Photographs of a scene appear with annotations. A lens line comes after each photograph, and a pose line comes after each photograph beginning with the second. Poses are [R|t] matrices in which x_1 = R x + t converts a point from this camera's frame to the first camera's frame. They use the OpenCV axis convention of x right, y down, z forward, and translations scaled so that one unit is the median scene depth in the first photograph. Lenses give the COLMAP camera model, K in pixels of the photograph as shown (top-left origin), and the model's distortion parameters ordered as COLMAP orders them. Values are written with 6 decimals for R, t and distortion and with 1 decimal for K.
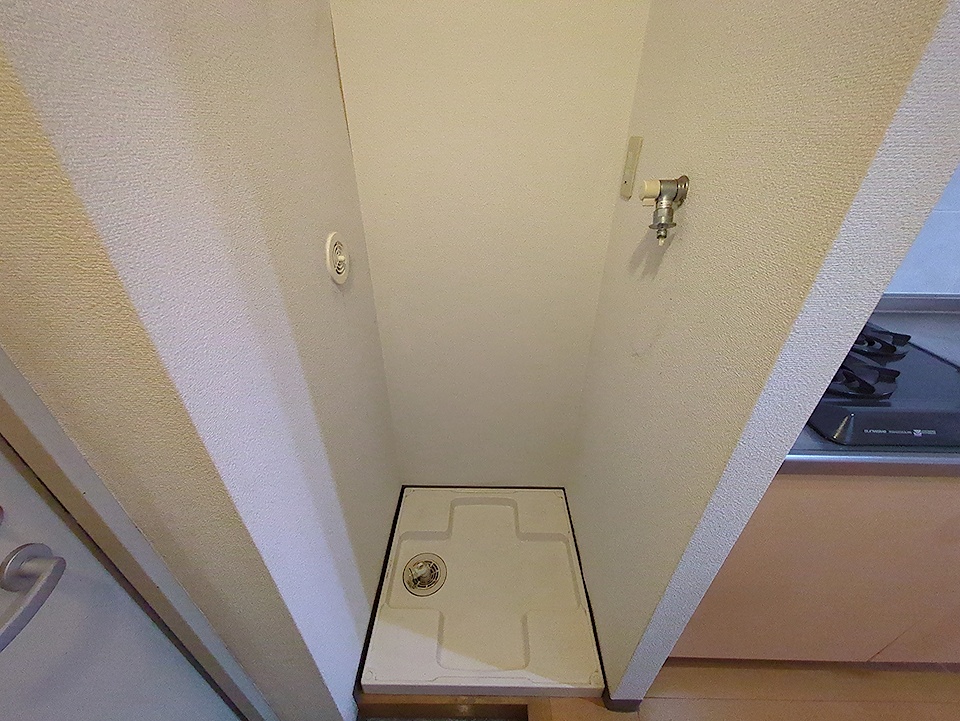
lens RADIAL K [[378.7, 0, 481.2], [0, 378.7, 361.9], [0, 0, 1]] dist [-0.001389, 0.000963]
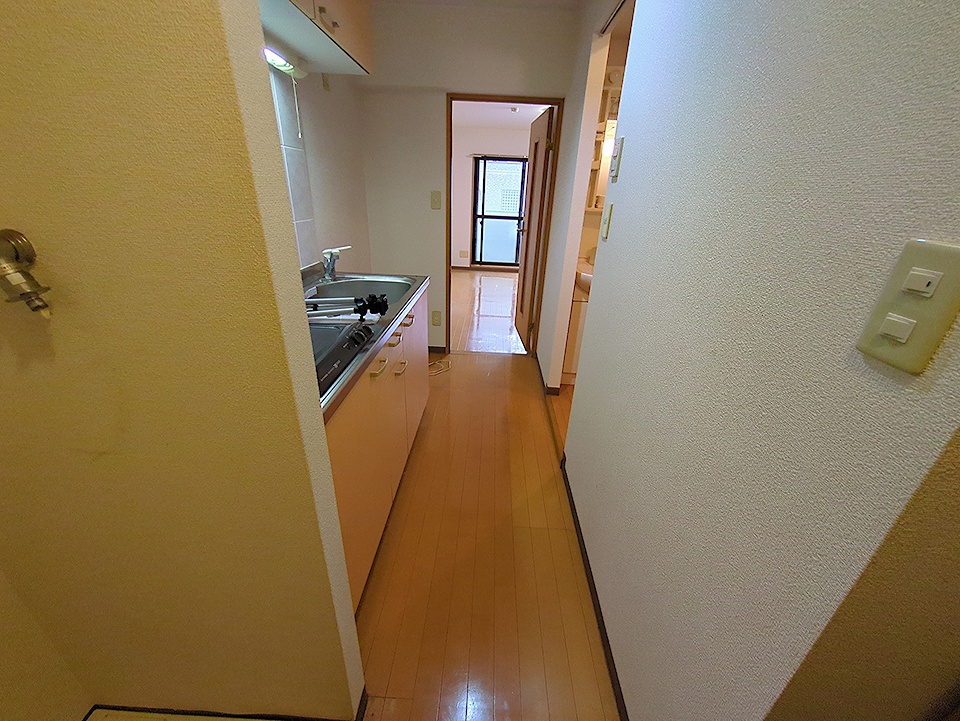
lens RADIAL K [[378.7, 0, 481.2], [0, 378.7, 361.9], [0, 0, 1]] dist [-0.001389, 0.000963]
pose [[0.026312, -0.420156, 0.907070, -0.235211], [0.486307, 0.798156, 0.355601, -0.086710], [-0.873392, 0.431758, 0.225326, 0.110751]]
